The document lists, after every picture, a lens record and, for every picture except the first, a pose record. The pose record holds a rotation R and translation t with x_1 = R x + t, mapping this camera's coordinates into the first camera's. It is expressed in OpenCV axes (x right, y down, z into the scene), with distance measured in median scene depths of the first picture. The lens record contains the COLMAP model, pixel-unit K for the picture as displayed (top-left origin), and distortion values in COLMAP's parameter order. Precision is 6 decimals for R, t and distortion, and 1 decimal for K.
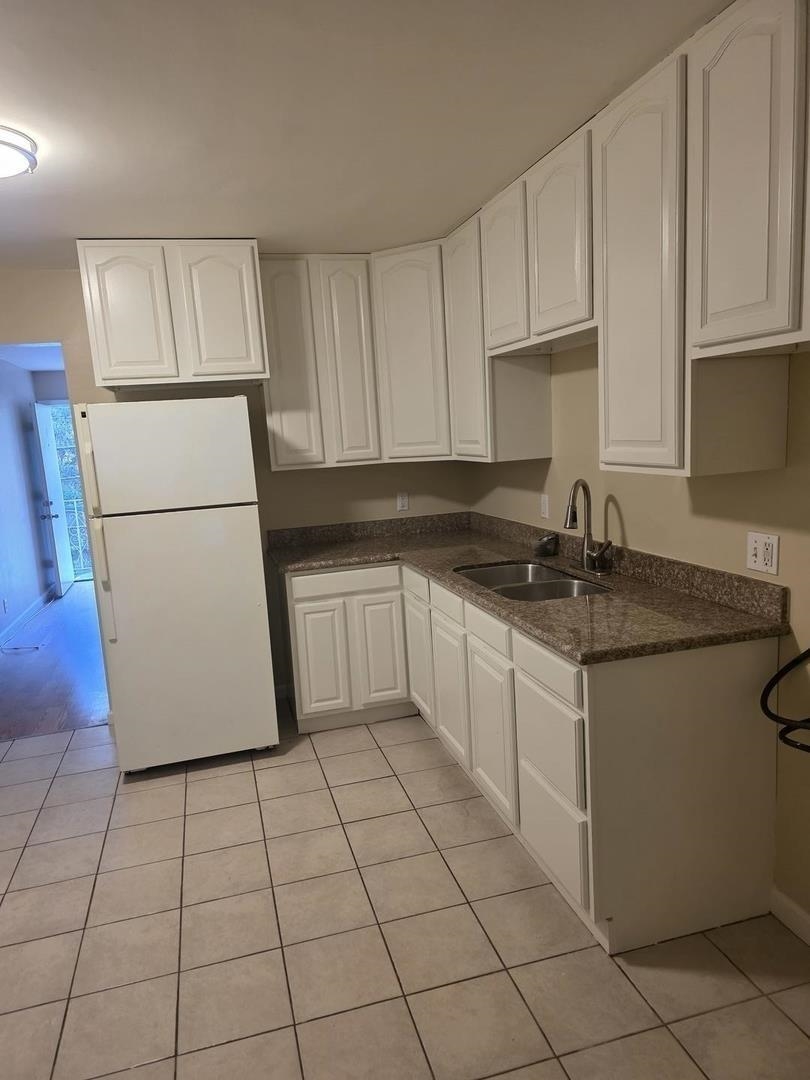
lens RADIAL K [[737.3, 0, 405.0], [0, 737.3, 540.0], [0, 0, 1]] dist [0.053224, -0.049878]
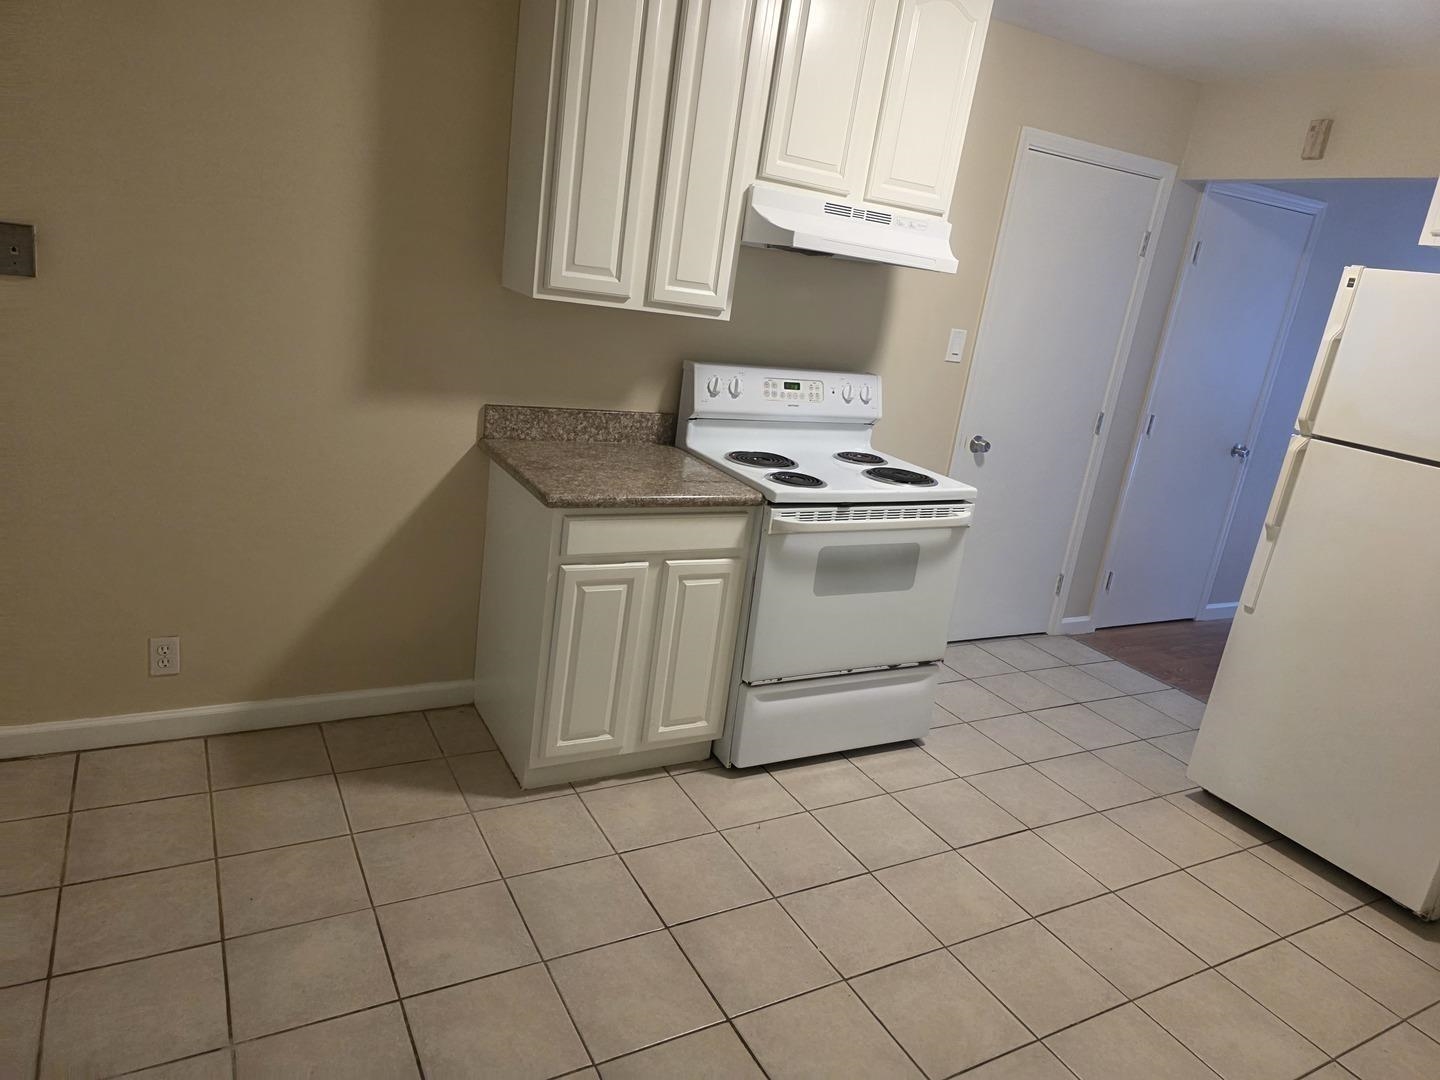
lens RADIAL K [[983.1, 0, 720.0], [0, 983.1, 540.0], [0, 0, 1]] dist [0.053224, -0.049878]
pose [[0.218476, 0.364074, -0.905383, 0.343478], [-0.297614, 0.908454, 0.293492, -0.054045], [0.929351, 0.205334, 0.306829, 0.253311]]
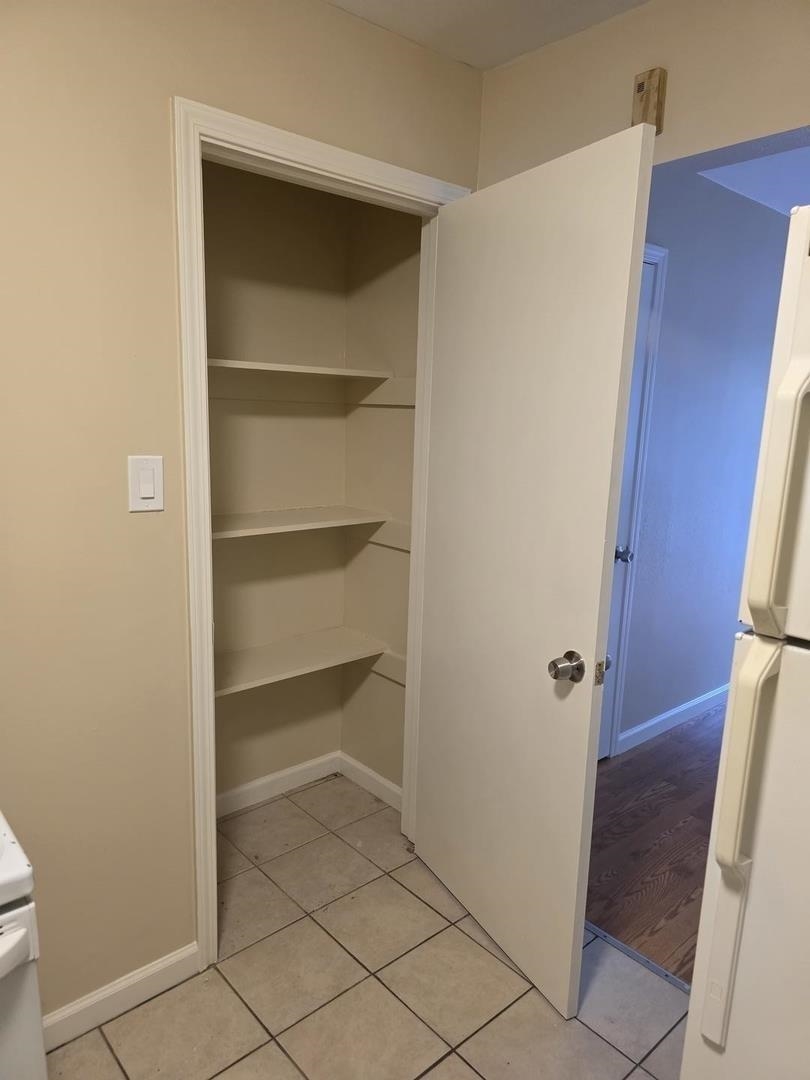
lens RADIAL K [[737.3, 0, 405.0], [0, 737.3, 540.0], [0, 0, 1]] dist [0.053224, -0.049878]
pose [[0.428558, 0.237606, -0.871712, -0.251657], [-0.201419, 0.965646, 0.164187, -0.086631], [0.880777, 0.105215, 0.461694, 0.786509]]
